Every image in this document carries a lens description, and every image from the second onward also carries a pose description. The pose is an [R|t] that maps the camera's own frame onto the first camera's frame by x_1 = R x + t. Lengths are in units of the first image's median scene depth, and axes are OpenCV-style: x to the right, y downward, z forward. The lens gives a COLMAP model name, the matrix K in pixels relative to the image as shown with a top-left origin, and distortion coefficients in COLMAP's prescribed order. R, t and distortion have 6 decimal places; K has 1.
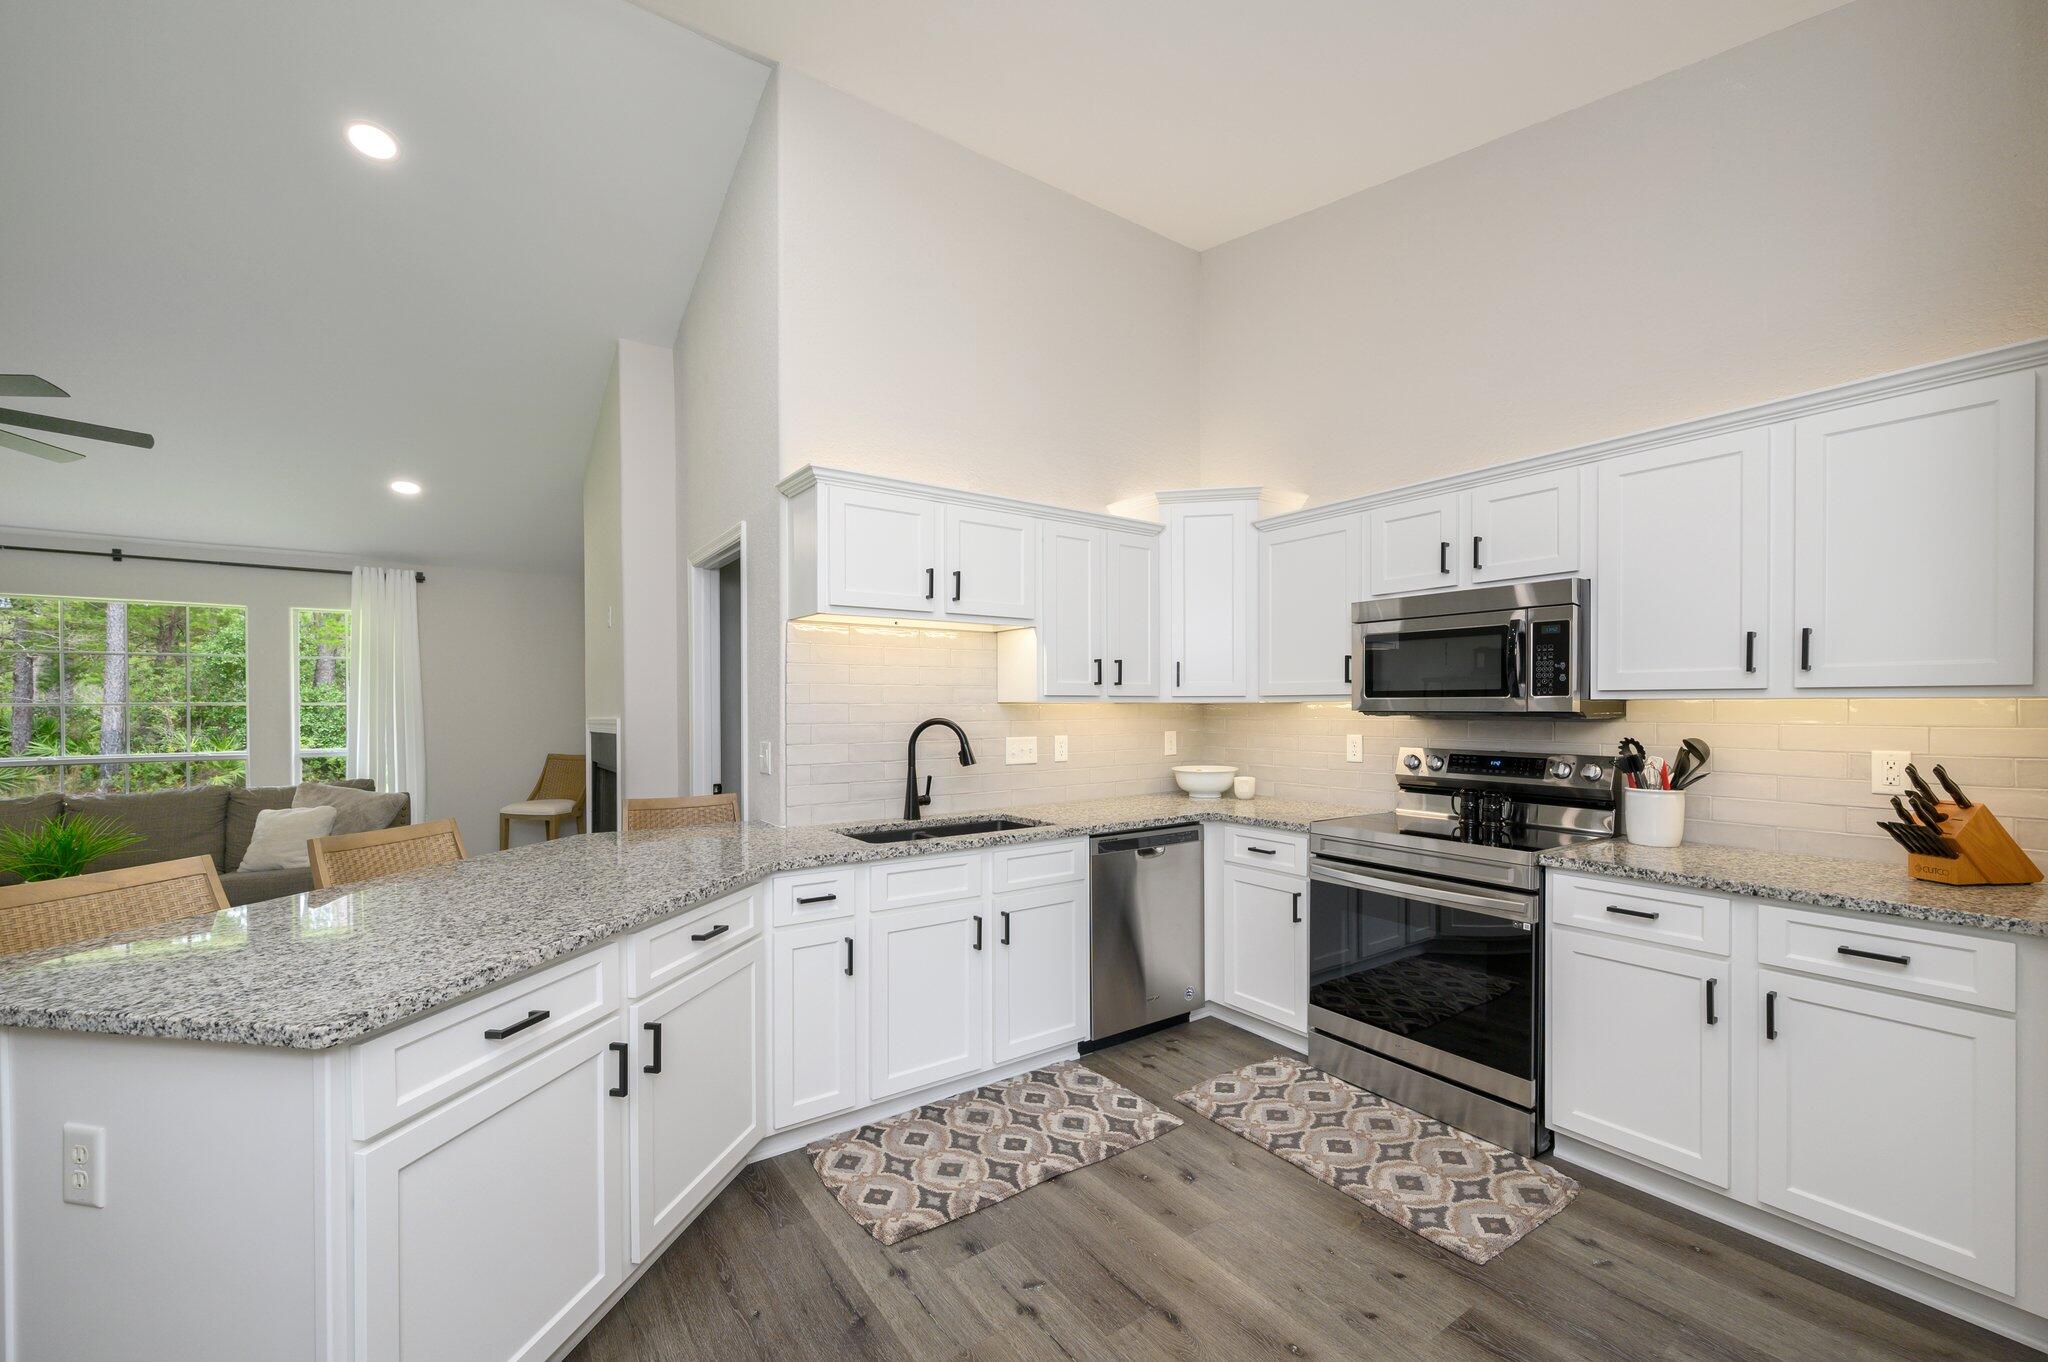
lens RADIAL K [[828.7, 0, 1020.3], [0, 828.7, 711.6], [0, 0, 1]] dist [0.004785, -0.000046]
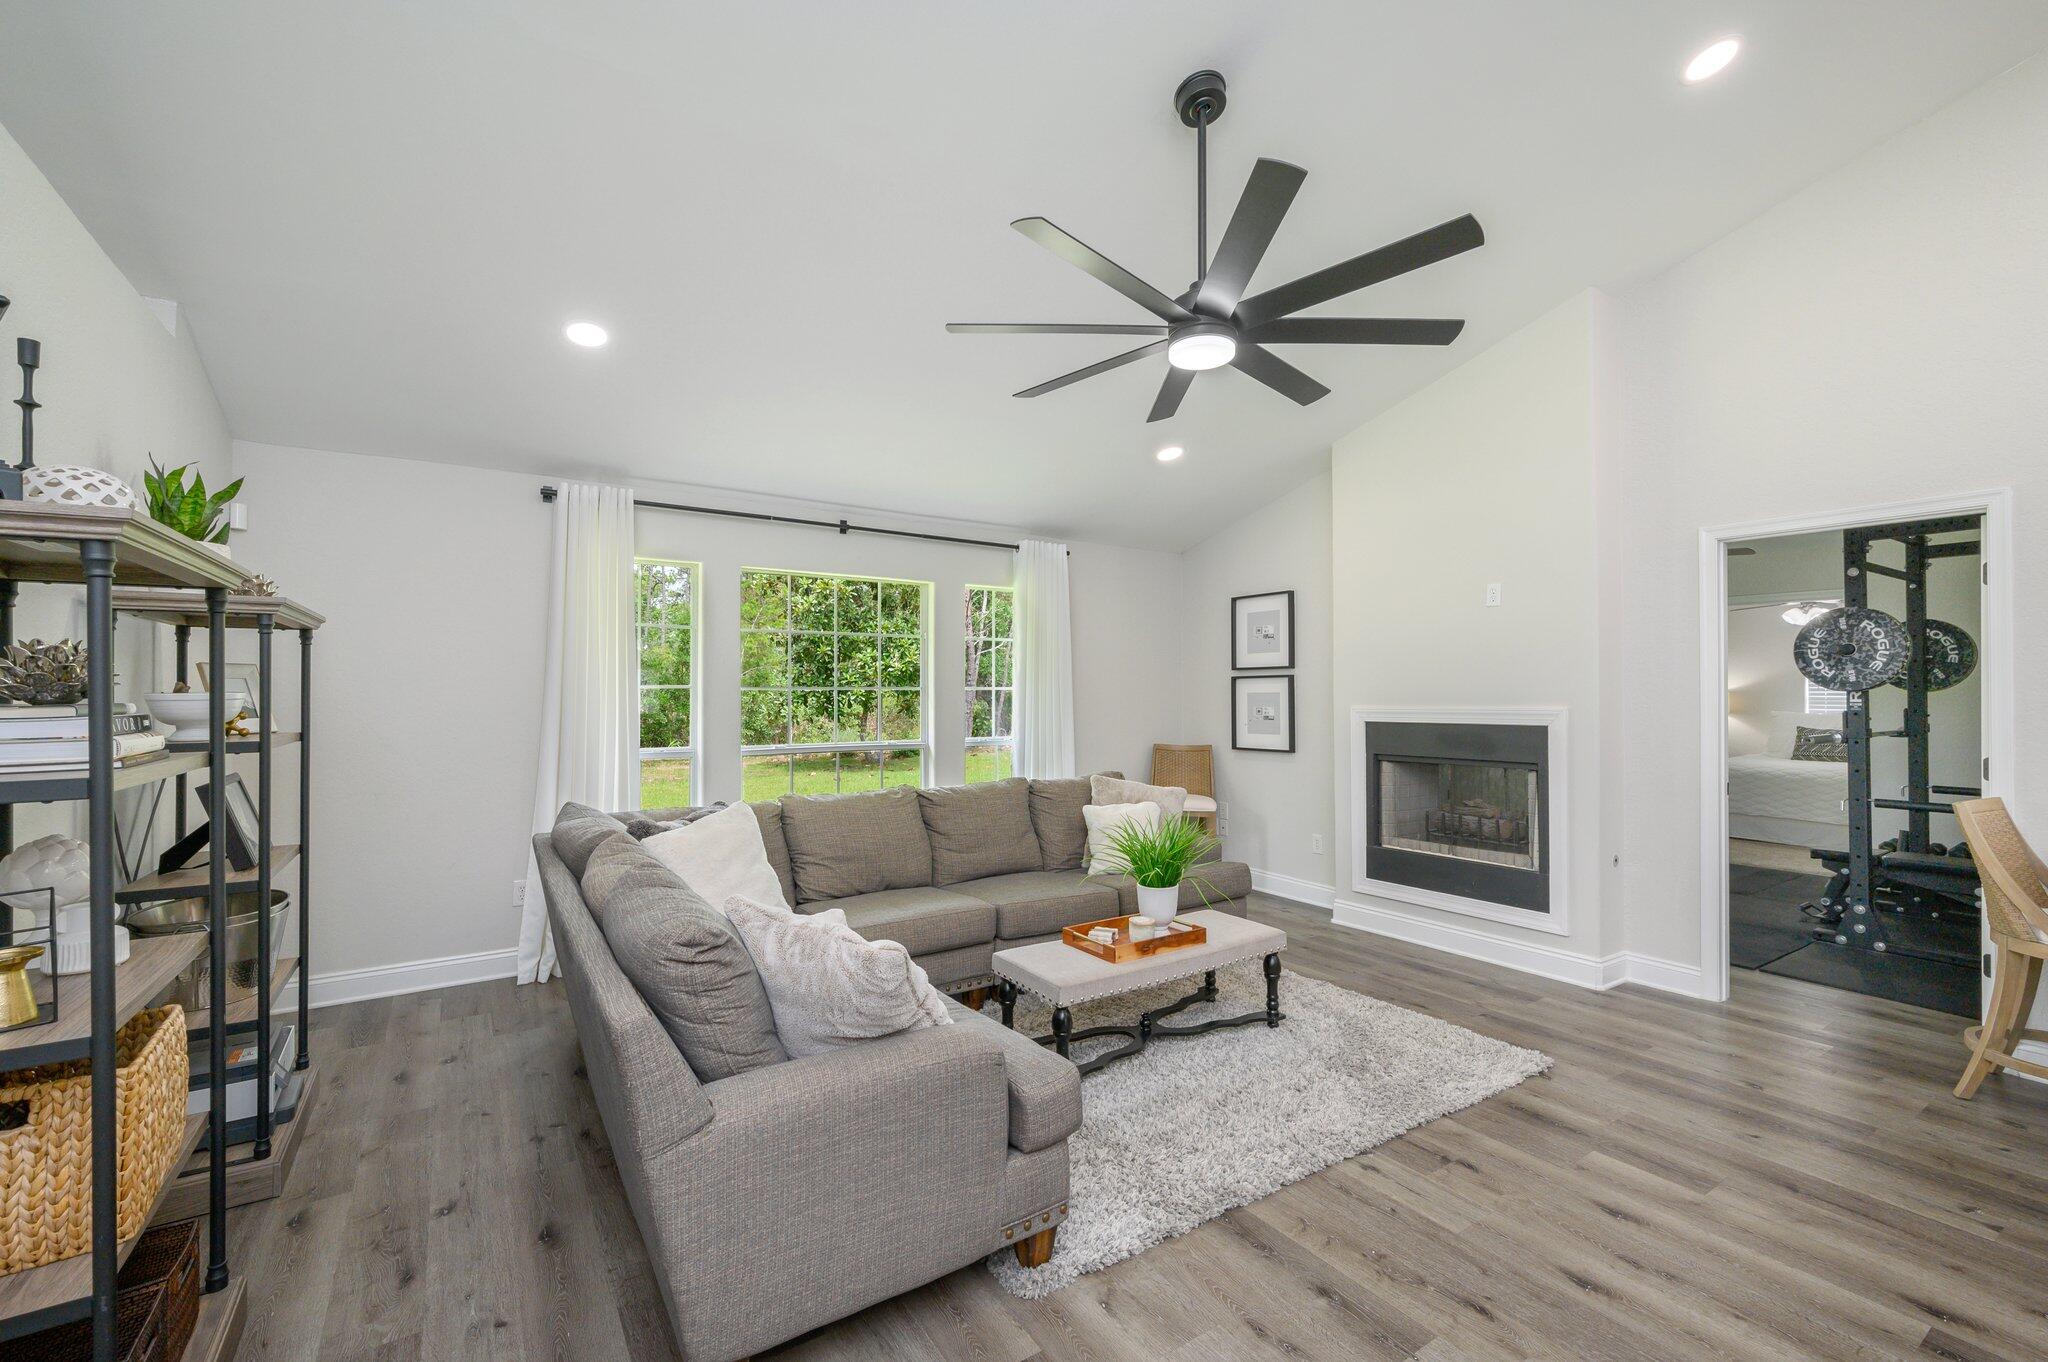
lens RADIAL K [[864.9, 0, 1027.2], [0, 864.9, 684.1], [0, 0, 1]] dist [0.002579, -0.000103]
pose [[0.999958, 0.001483, -0.009094, -0.781673], [-0.001636, 0.999857, -0.016848, 0.001295], [0.009068, 0.016862, 0.999817, 0.043124]]
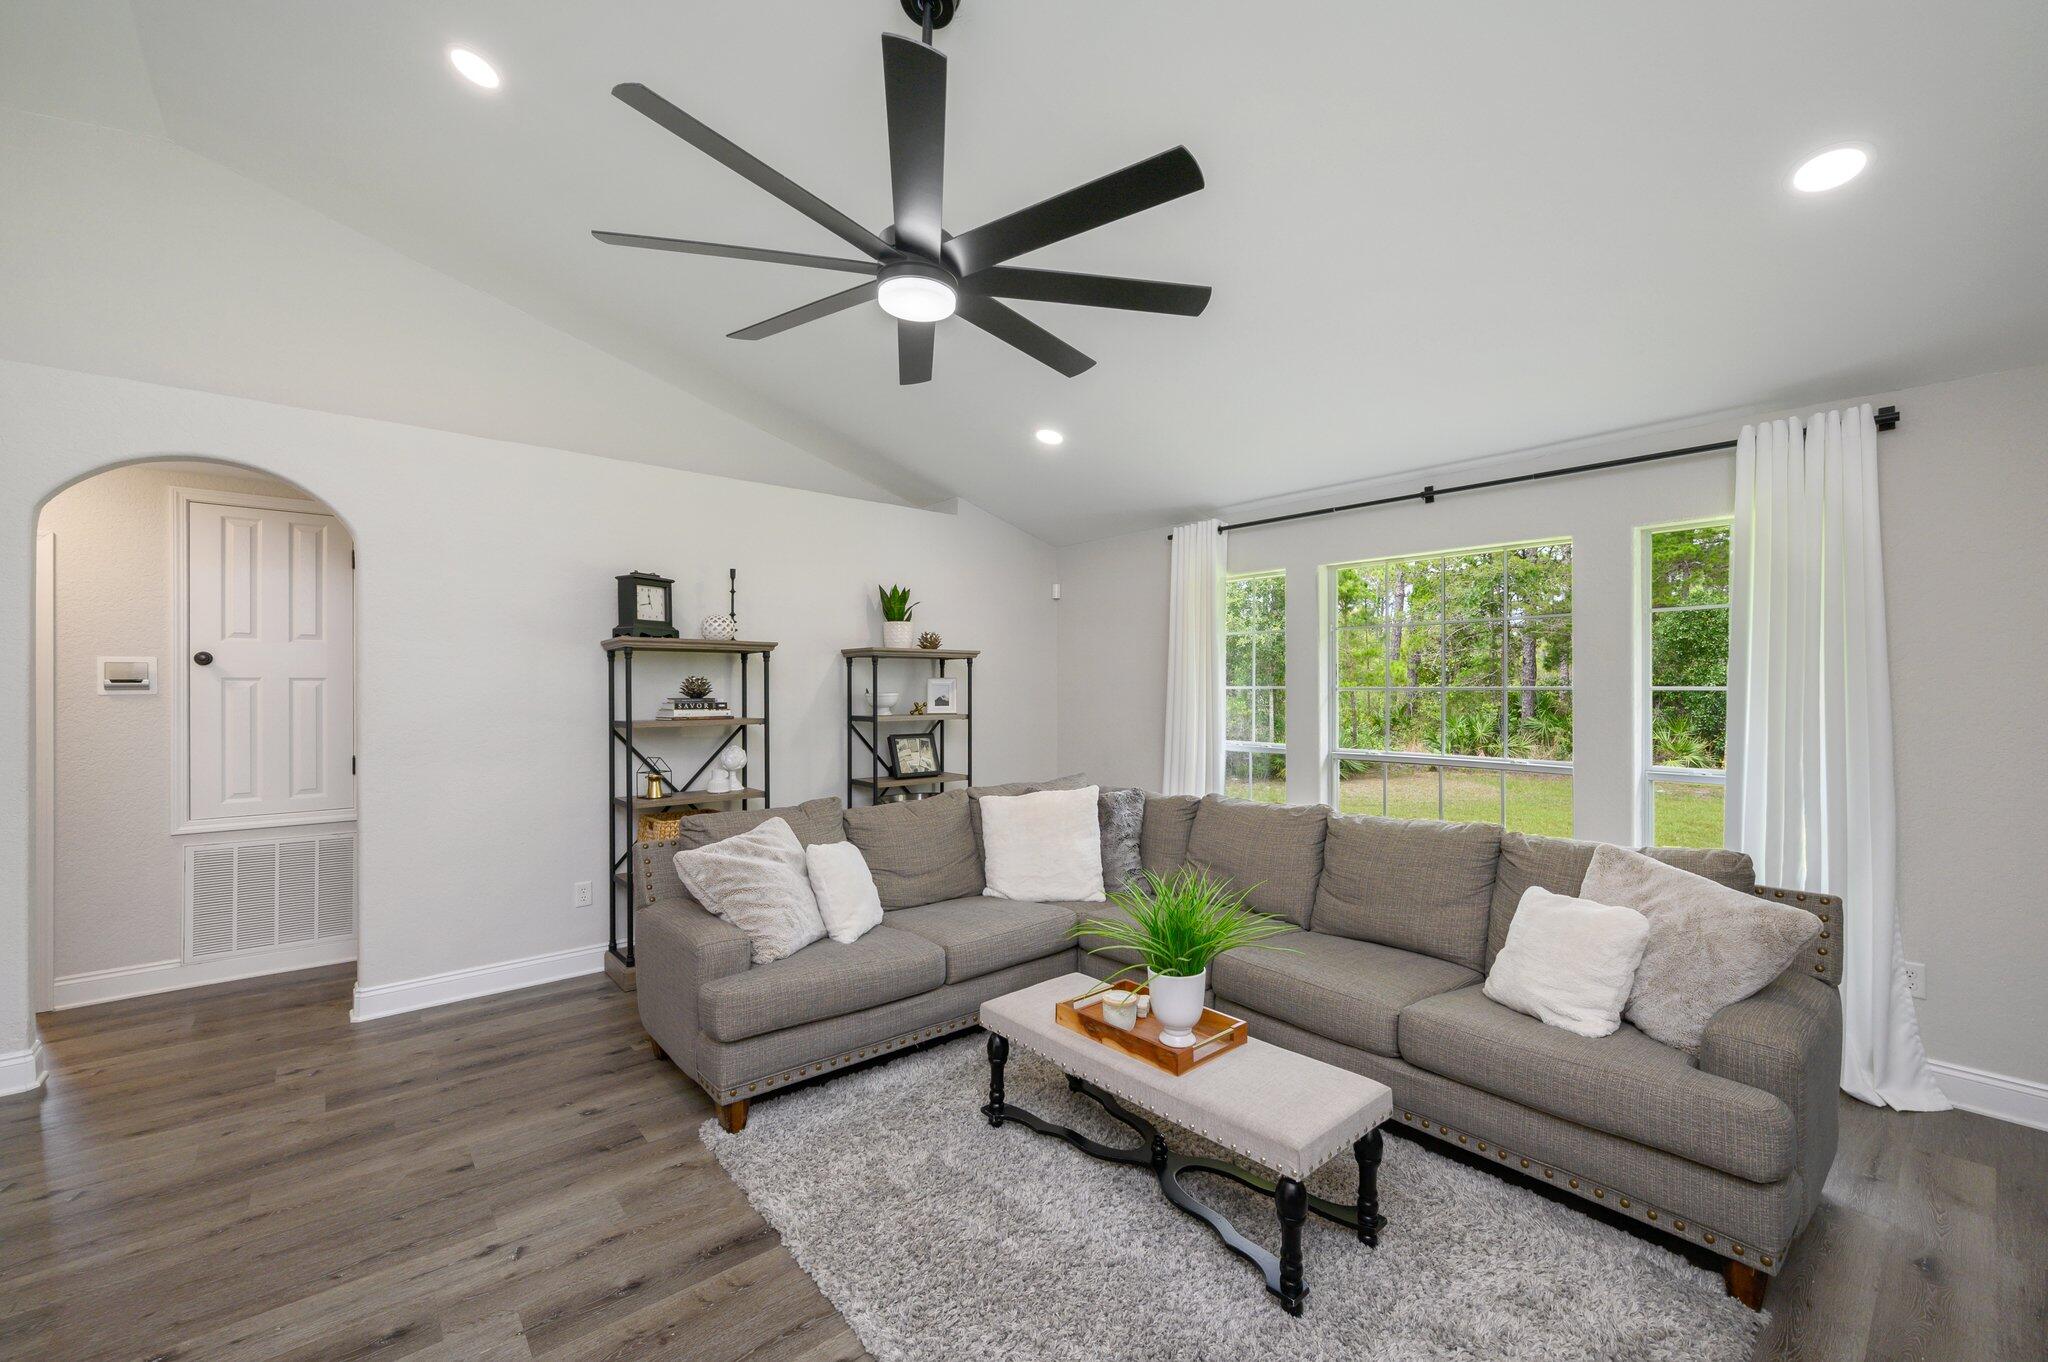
lens RADIAL K [[828.7, 0, 1033.8], [0, 828.7, 682.7], [0, 0, 1]] dist [0.004785, -0.000046]
pose [[0.114050, 0.001764, -0.993473, -0.328716], [-0.007499, 0.999971, 0.000915, -0.011602], [0.993447, 0.007346, 0.114060, 0.495459]]
